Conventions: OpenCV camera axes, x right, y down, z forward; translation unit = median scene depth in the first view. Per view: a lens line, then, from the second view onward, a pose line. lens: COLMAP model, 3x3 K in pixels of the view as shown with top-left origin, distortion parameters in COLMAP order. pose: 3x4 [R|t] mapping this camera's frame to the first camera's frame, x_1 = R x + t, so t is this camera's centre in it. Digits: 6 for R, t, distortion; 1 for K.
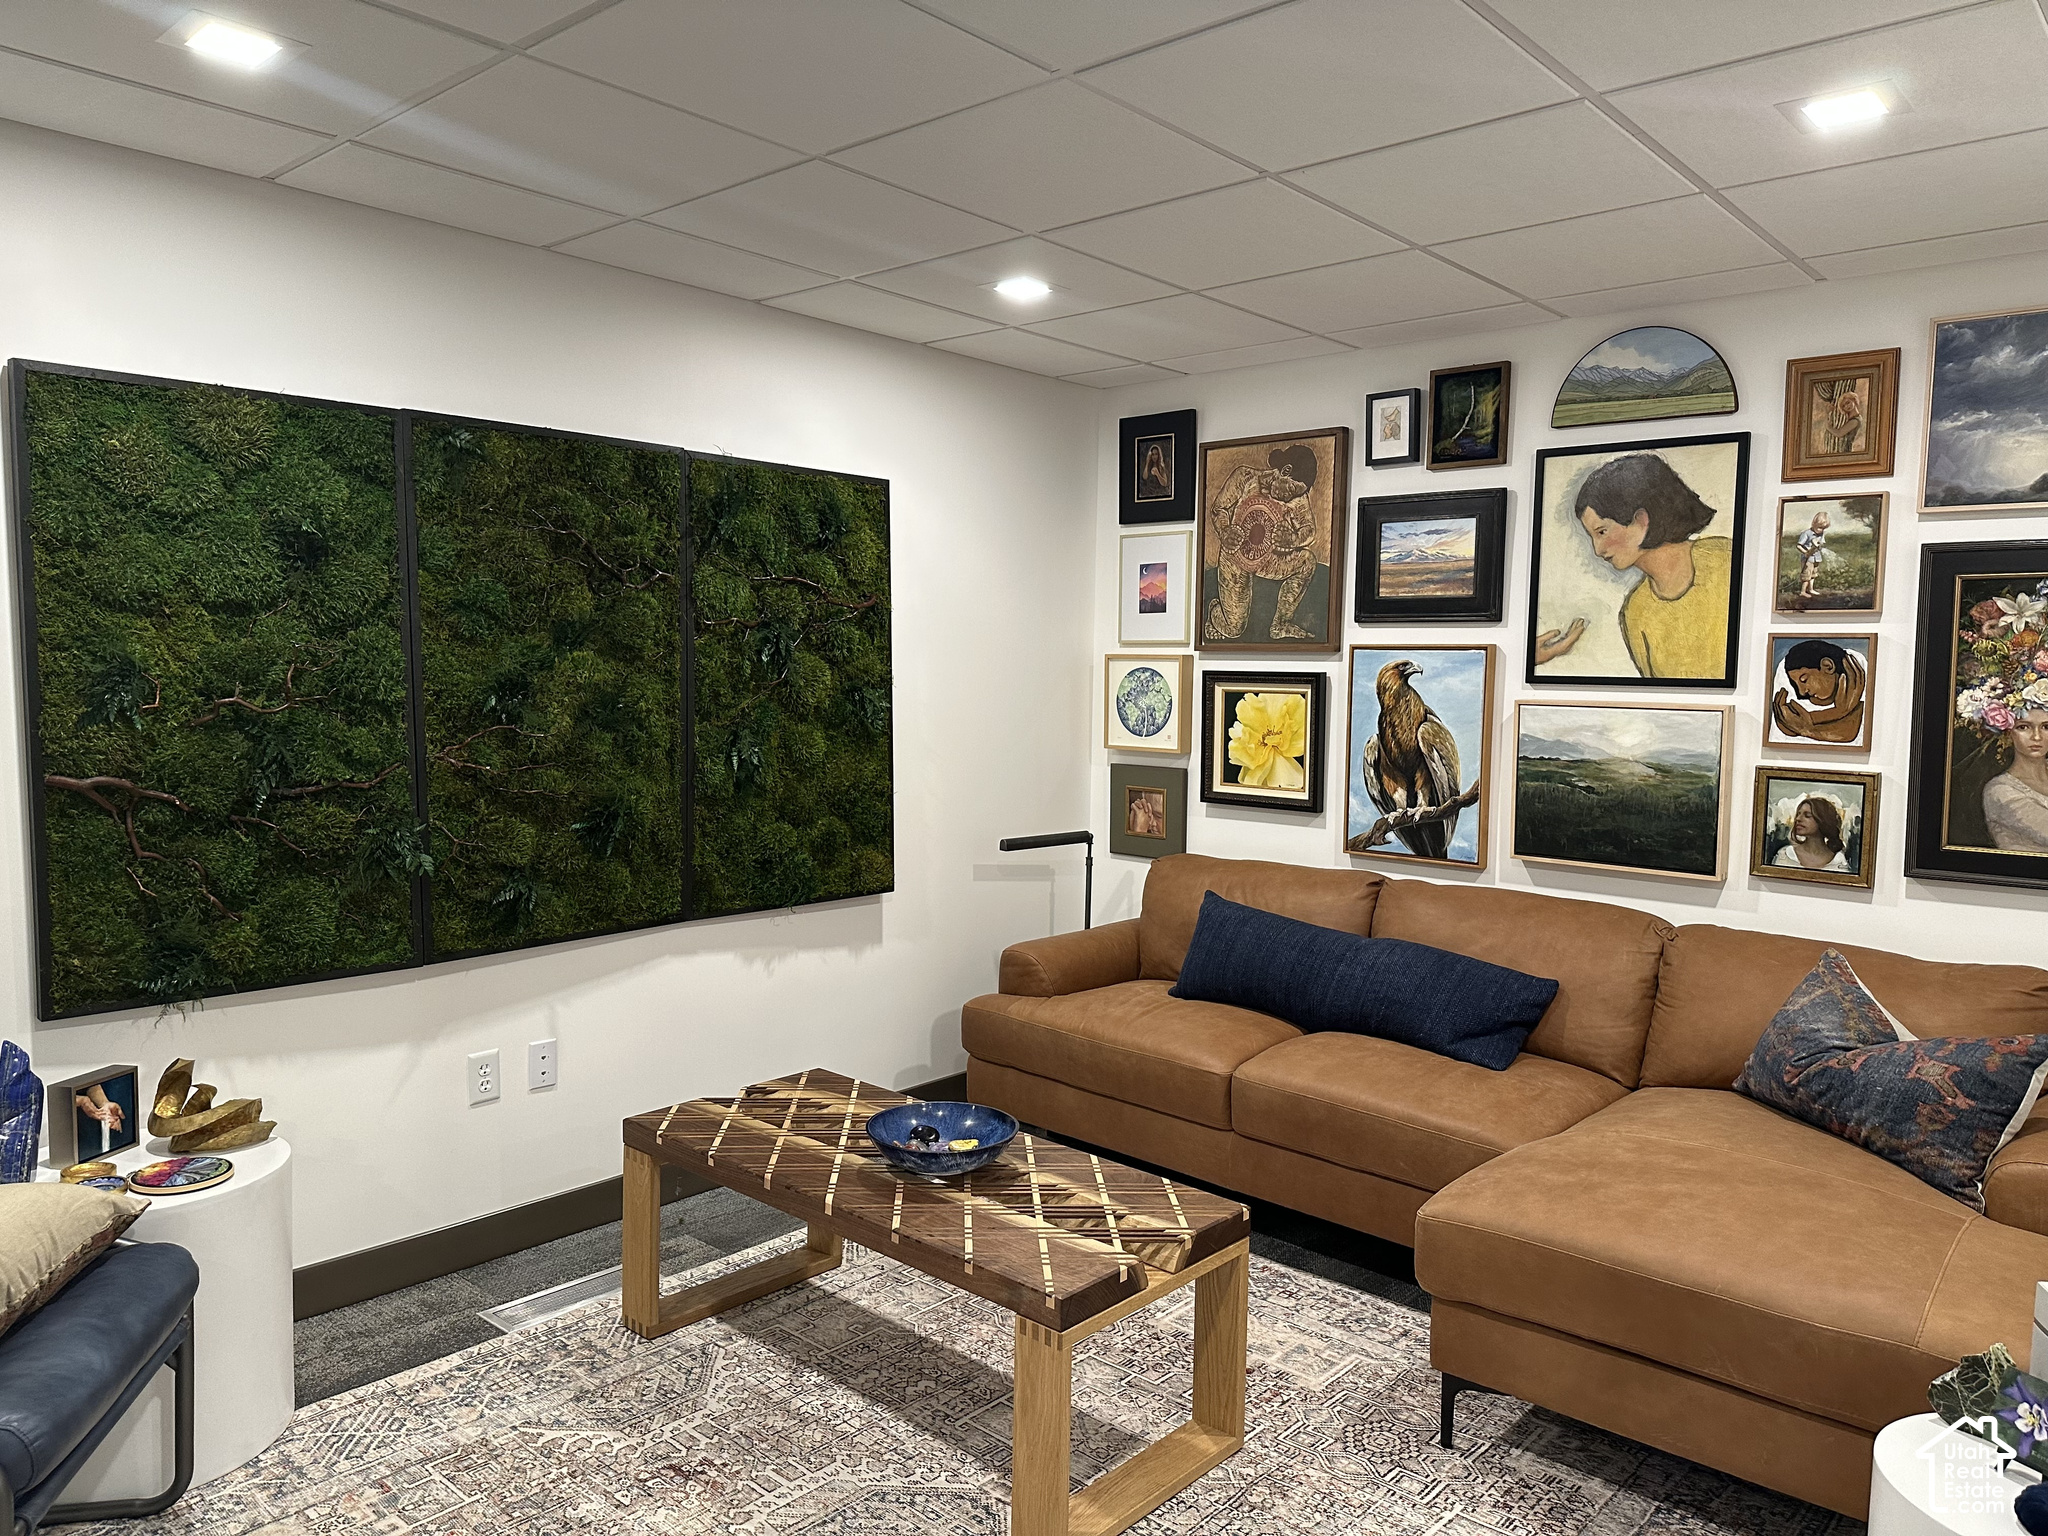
lens RADIAL K [[1445.8, 0, 1013.7], [0, 1445.8, 774.3], [0, 0, 1]] dist [0.083050, -0.110520]
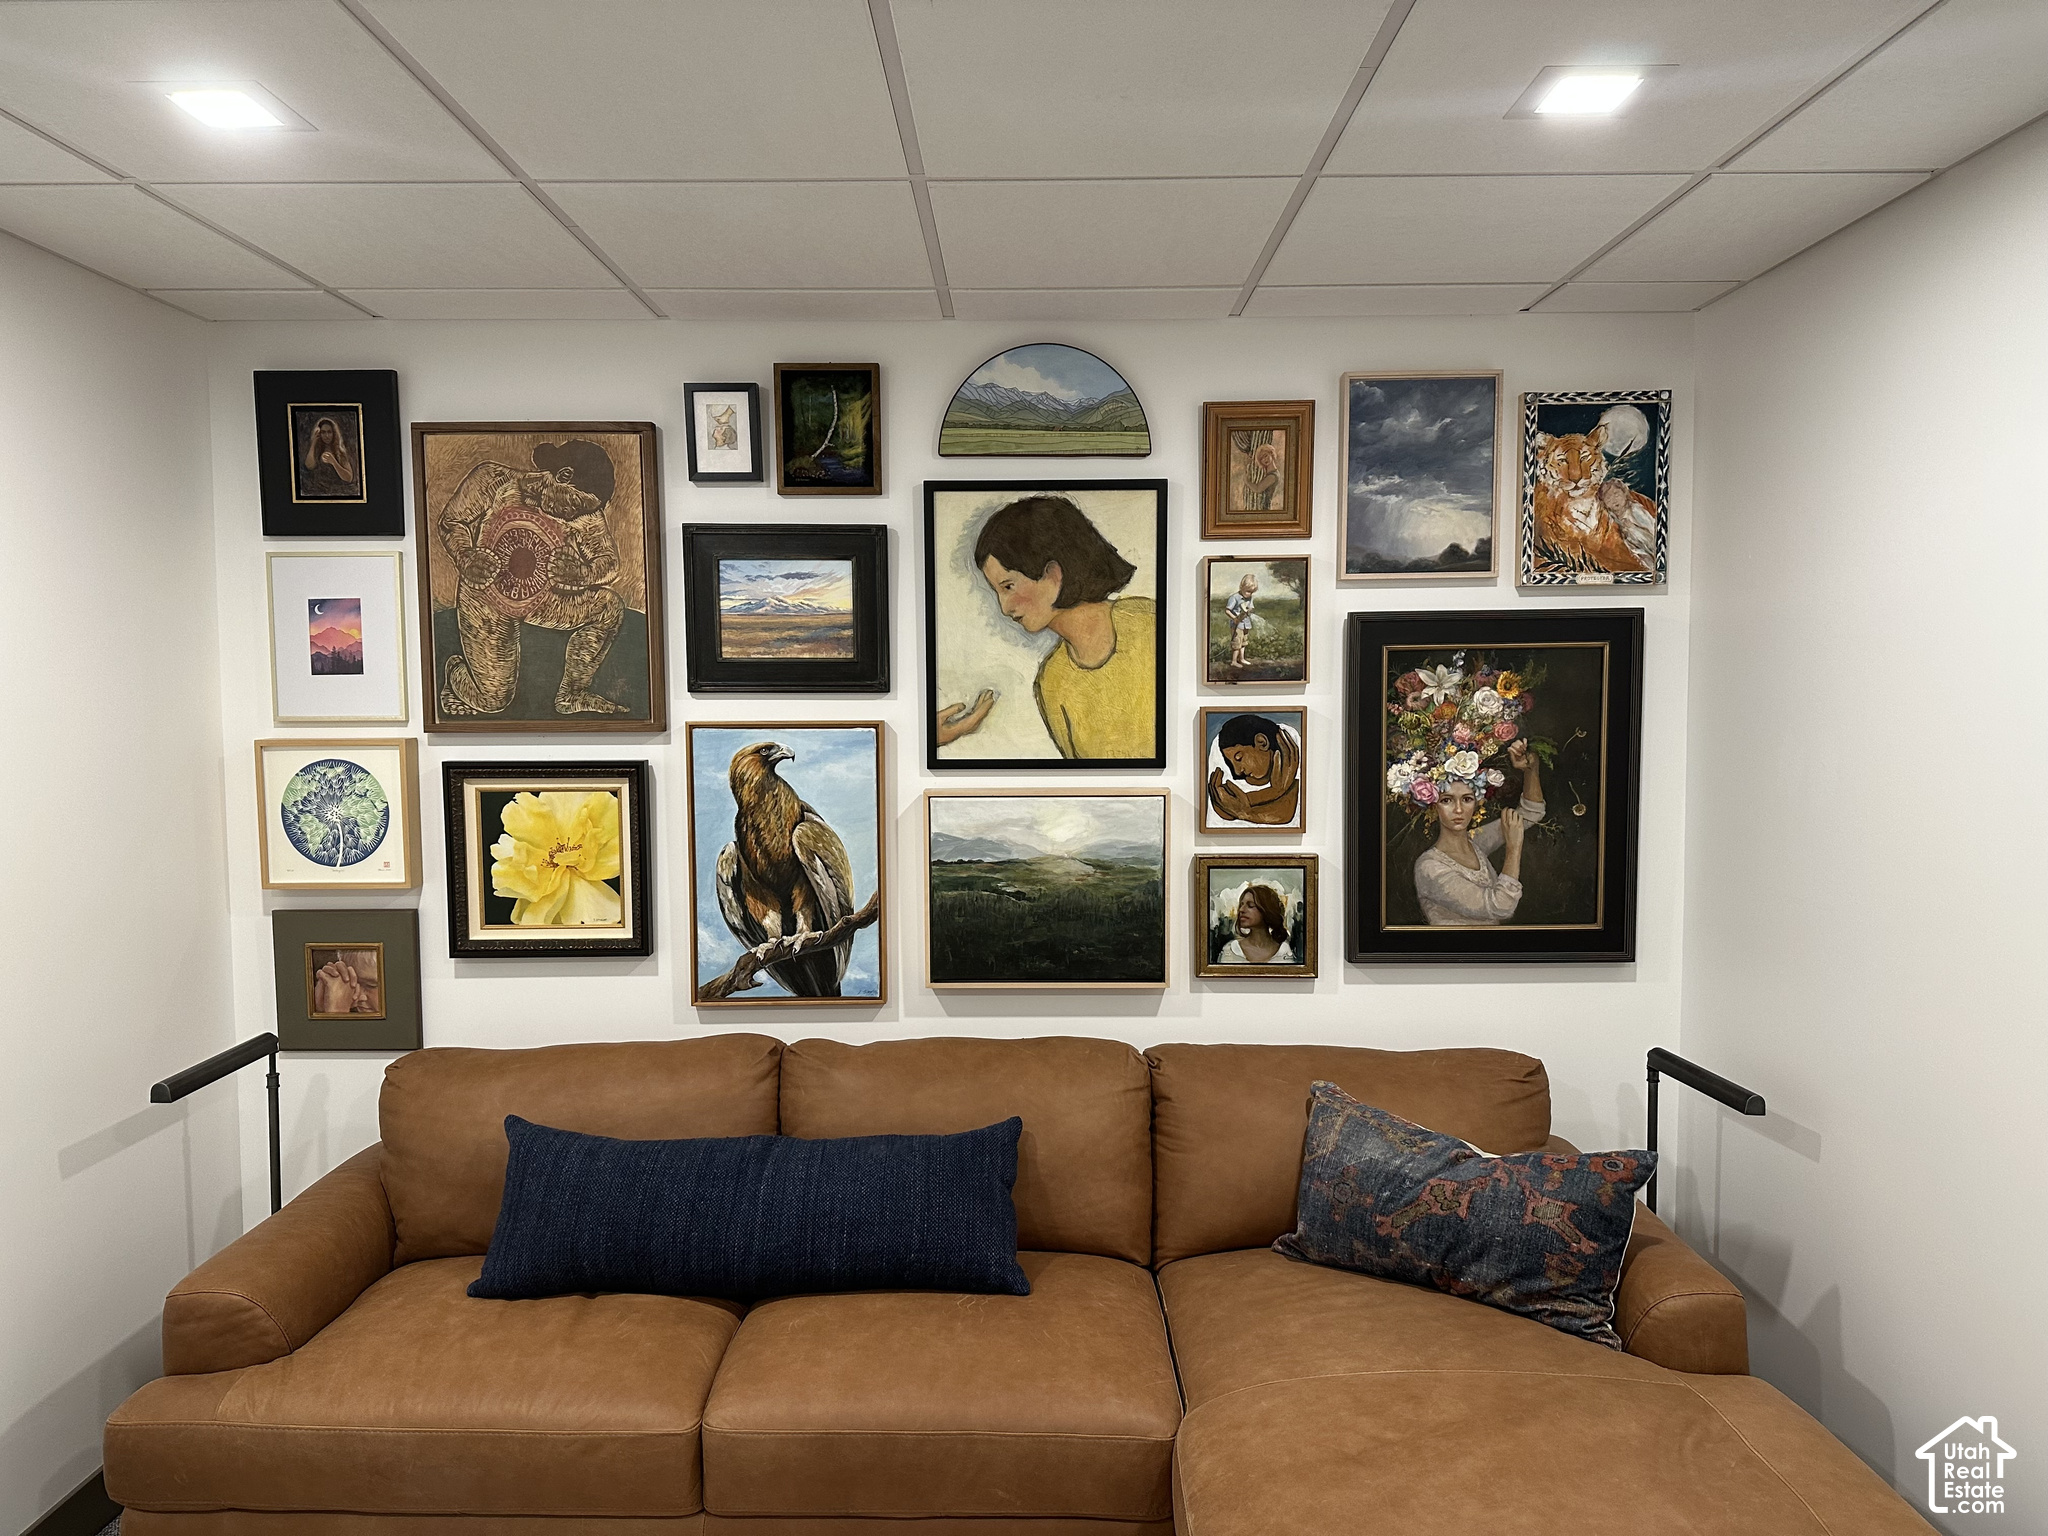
lens RADIAL K [[1378.7, 0, 1024.0], [0, 1378.7, 768.0], [0, 0, 1]] dist [0.124234, -0.202951]
pose [[0.743579, -0.061886, 0.665778, -0.123769], [0.068027, 0.997543, 0.016748, -0.075828], [-0.665178, 0.032838, 0.745962, 0.417754]]
